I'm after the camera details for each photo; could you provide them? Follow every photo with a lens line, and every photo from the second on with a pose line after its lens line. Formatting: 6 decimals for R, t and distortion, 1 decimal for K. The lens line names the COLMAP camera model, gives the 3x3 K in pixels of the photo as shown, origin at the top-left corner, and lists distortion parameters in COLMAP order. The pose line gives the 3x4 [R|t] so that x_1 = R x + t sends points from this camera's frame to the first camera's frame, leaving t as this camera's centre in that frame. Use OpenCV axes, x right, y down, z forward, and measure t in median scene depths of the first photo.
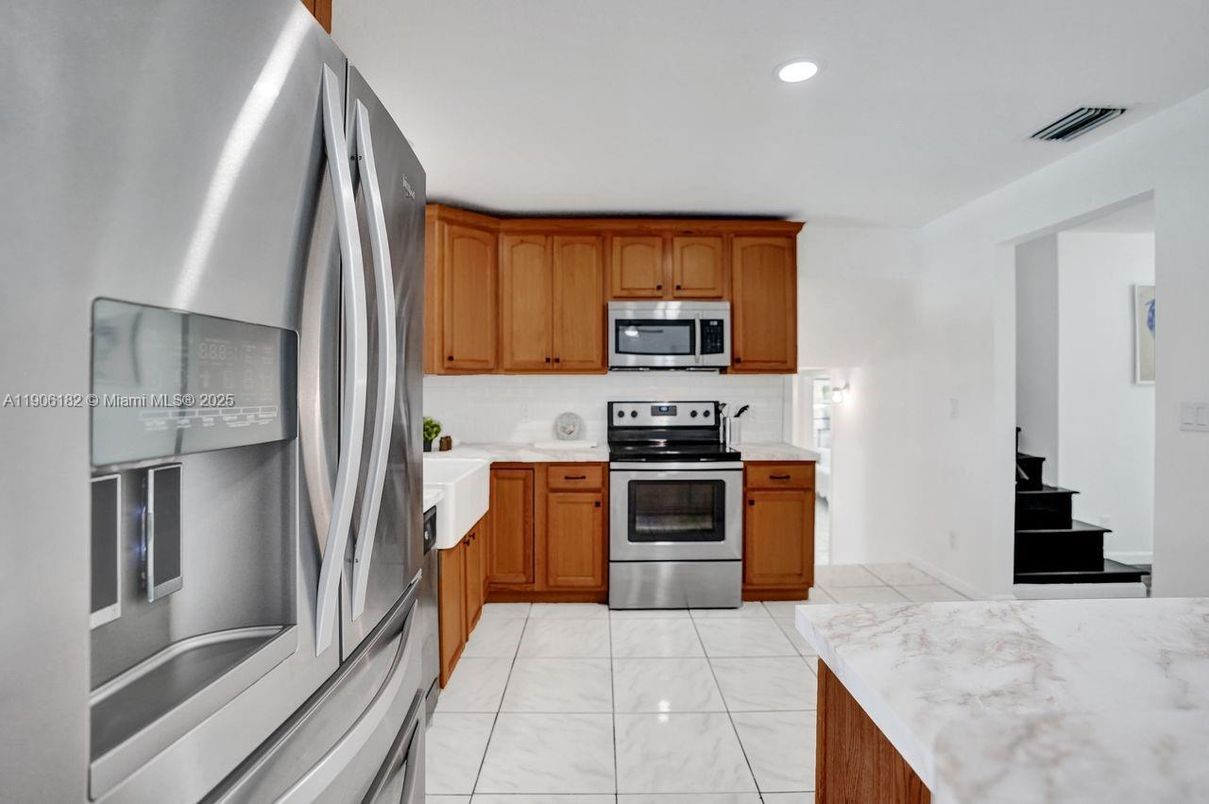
lens RADIAL K [[570.2, 0, 605.3], [0, 570.2, 382.9], [0, 0, 1]] dist [-0.075019, 0.033463]
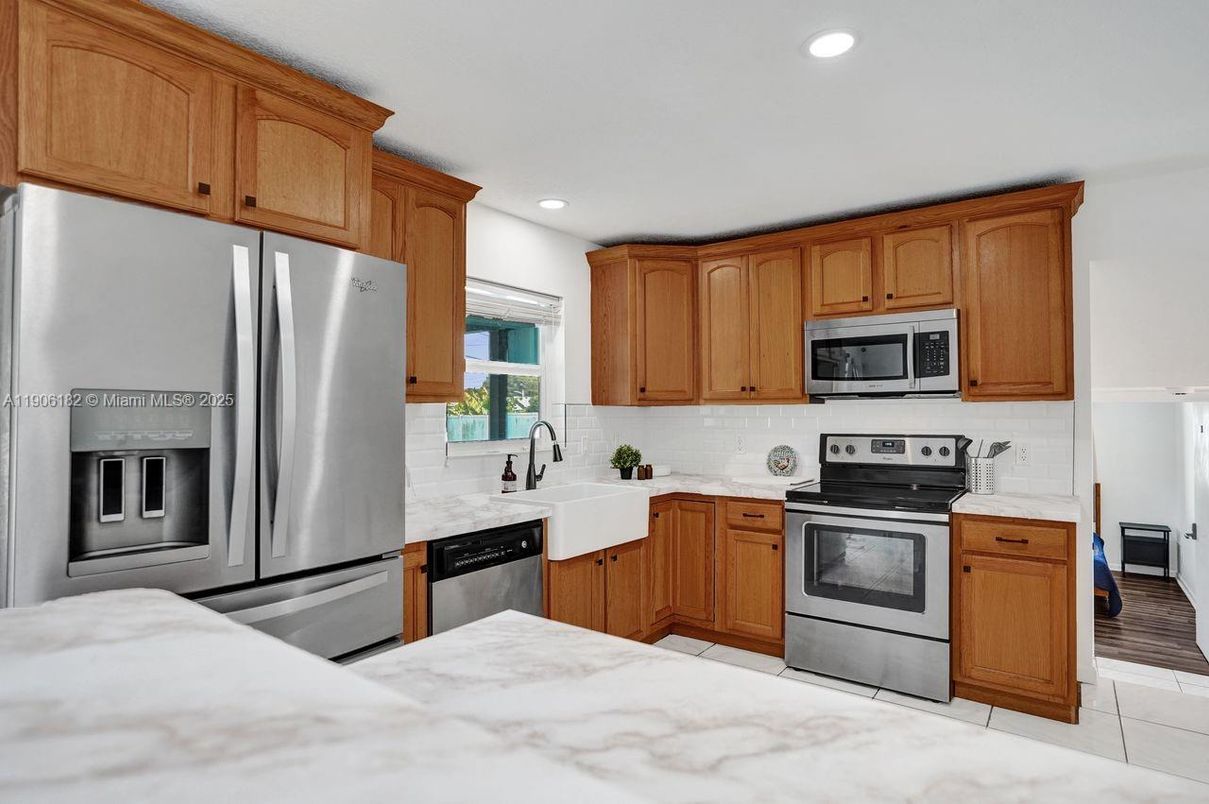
lens RADIAL K [[645.9, 0, 605.2], [0, 645.9, 404.1], [0, 0, 1]] dist [-0.037060, 0.000965]
pose [[0.797541, -0.010813, -0.603168, 0.362187], [0.004819, 0.999922, -0.011554, -0.003684], [0.603245, 0.006308, 0.797531, 0.015344]]
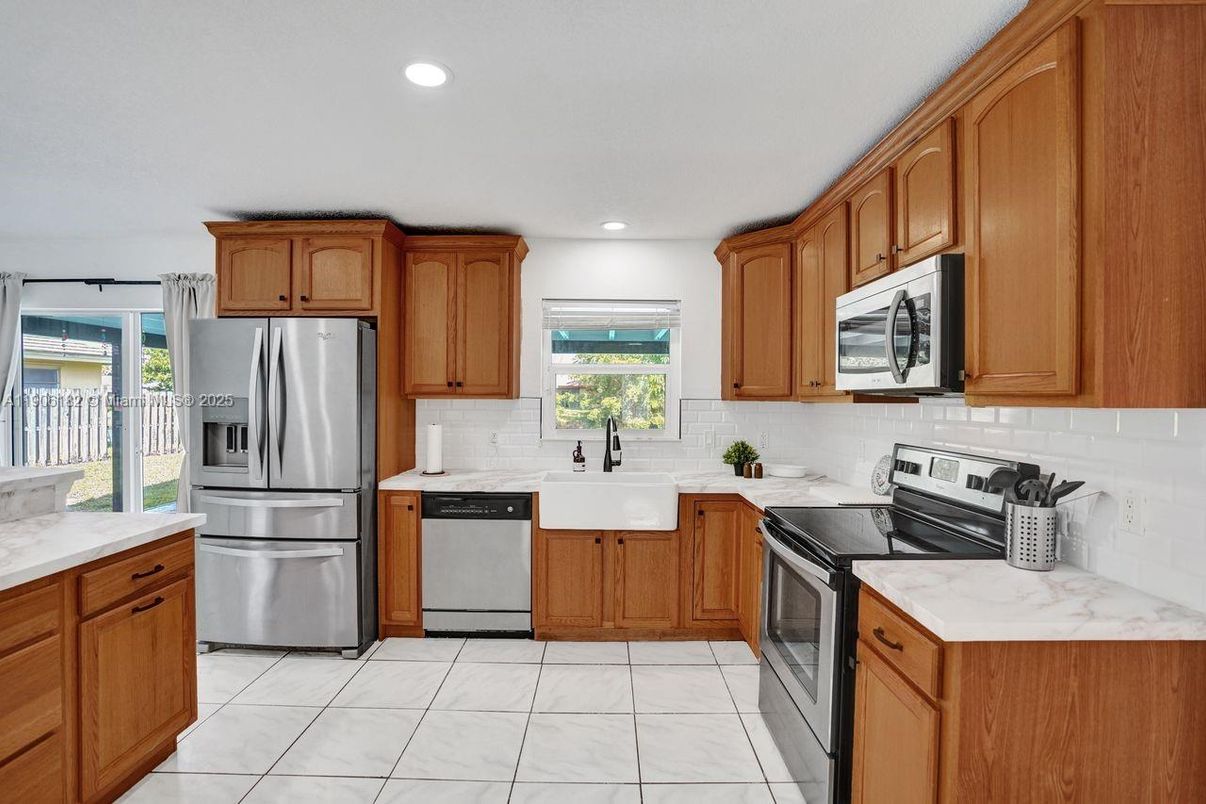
lens RADIAL K [[568.0, 0, 603.4], [0, 568.0, 398.4], [0, 0, 1]] dist [-0.075324, 0.031439]
pose [[-0.014365, 0.004672, -0.999886, 0.694237], [-0.003364, 0.999983, 0.004721, -0.022436], [0.999891, 0.003431, -0.014349, 0.729588]]
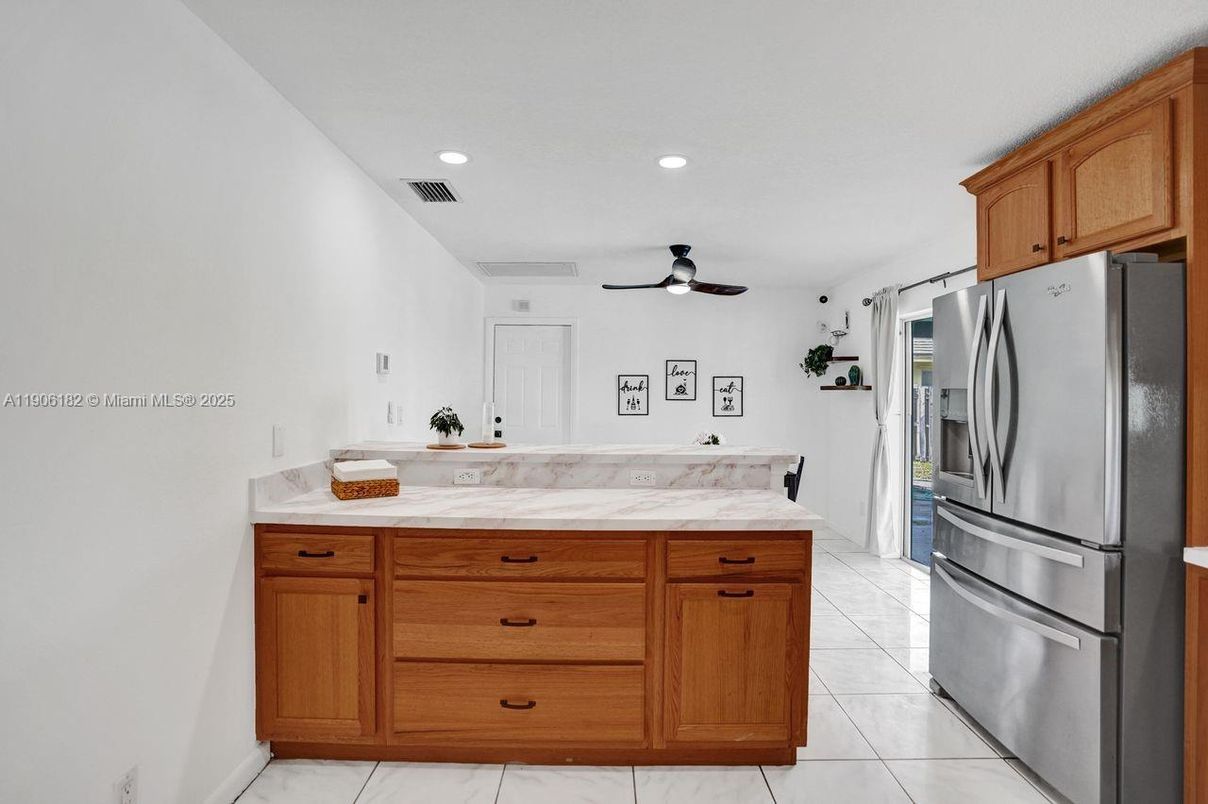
lens RADIAL K [[569.7, 0, 604.8], [0, 569.7, 382.9], [0, 0, 1]] dist [-0.075019, 0.033463]
pose [[-0.999914, -0.011594, 0.006090, 0.302006], [-0.011708, 0.999750, -0.019025, -0.007754], [-0.005867, -0.019094, -0.999800, 0.821192]]
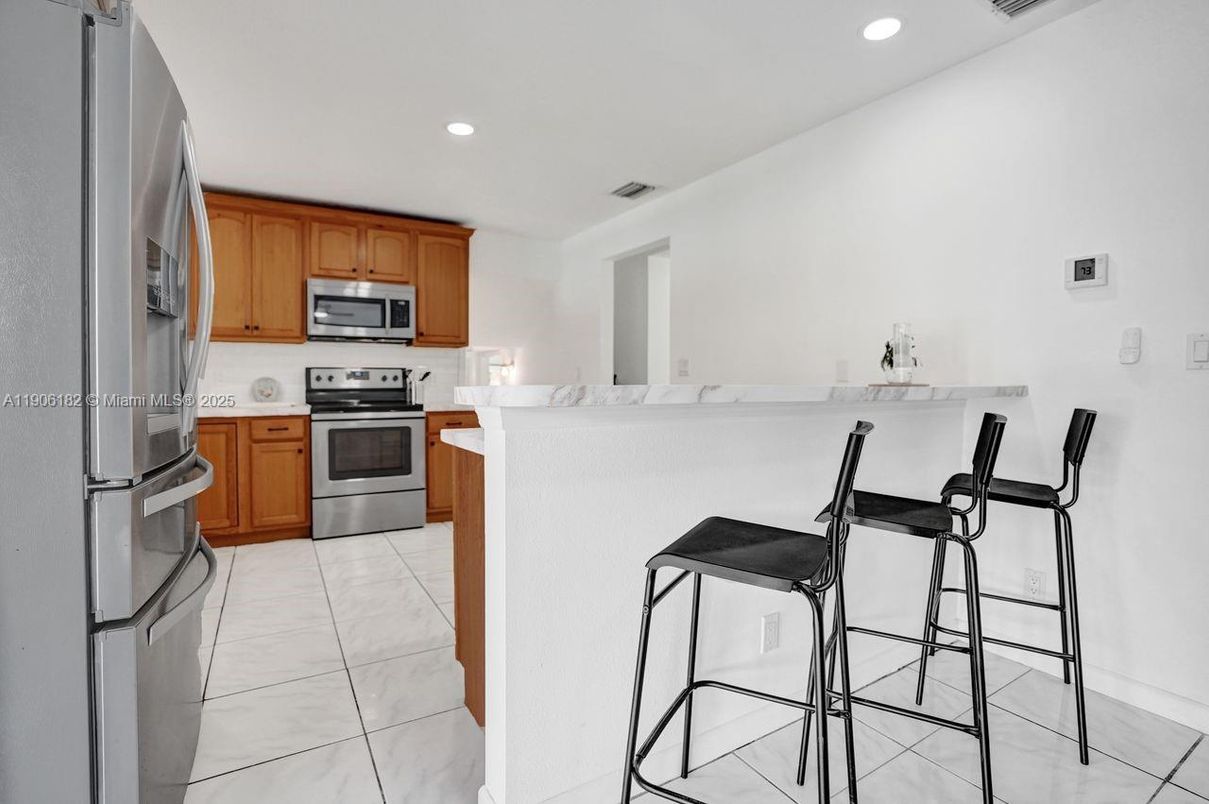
lens RADIAL K [[569.4, 0, 604.9], [0, 569.4, 398.4], [0, 0, 1]] dist [-0.075324, 0.031439]
pose [[0.863424, -0.012043, 0.504335, -0.045765], [-0.004423, 0.999496, 0.031439, 0.061288], [-0.504459, -0.029375, 0.862936, -0.280123]]
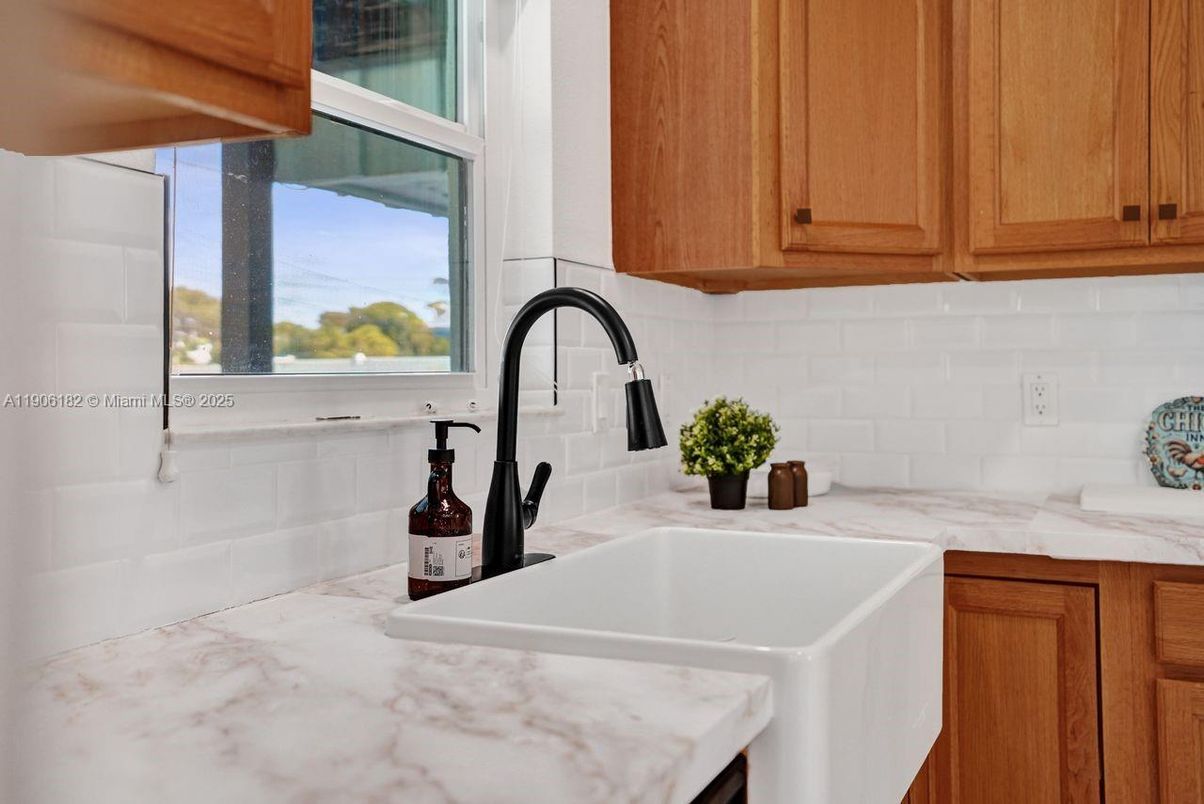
lens RADIAL K [[1152.5, 0, 600.1], [0, 1152.5, 364.6], [0, 0, 1]] dist [0.090402, -0.002062]
pose [[0.908319, -0.009703, -0.418165, -0.097998], [0.007067, 0.999944, -0.007851, 0.041300], [0.418218, 0.004176, 0.908337, 0.339821]]
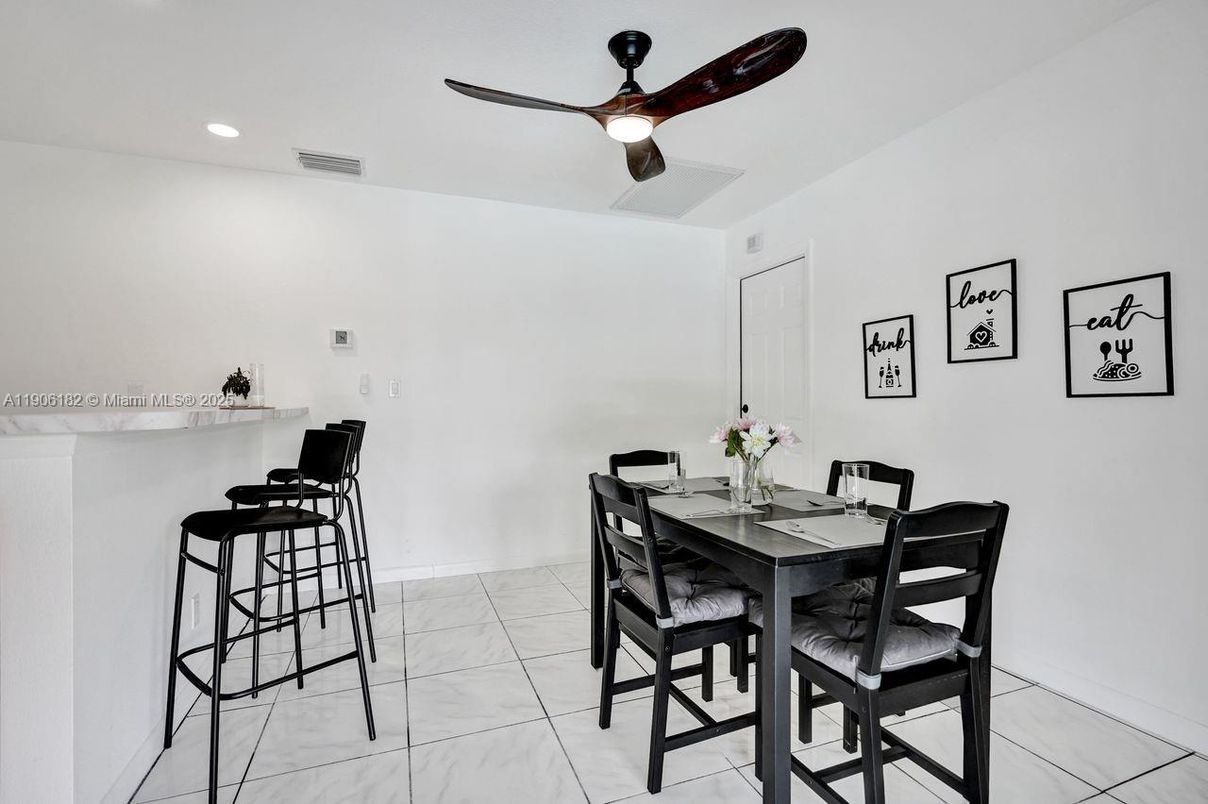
lens RADIAL K [[554.7, 0, 602.7], [0, 554.7, 400.0], [0, 0, 1]] dist [-0.001848, -0.000249]
pose [[-0.341770, 0.004359, 0.939773, -0.381954], [0.001266, 0.999990, -0.004177, 0.057872], [-0.939783, -0.000238, -0.341773, -0.142682]]
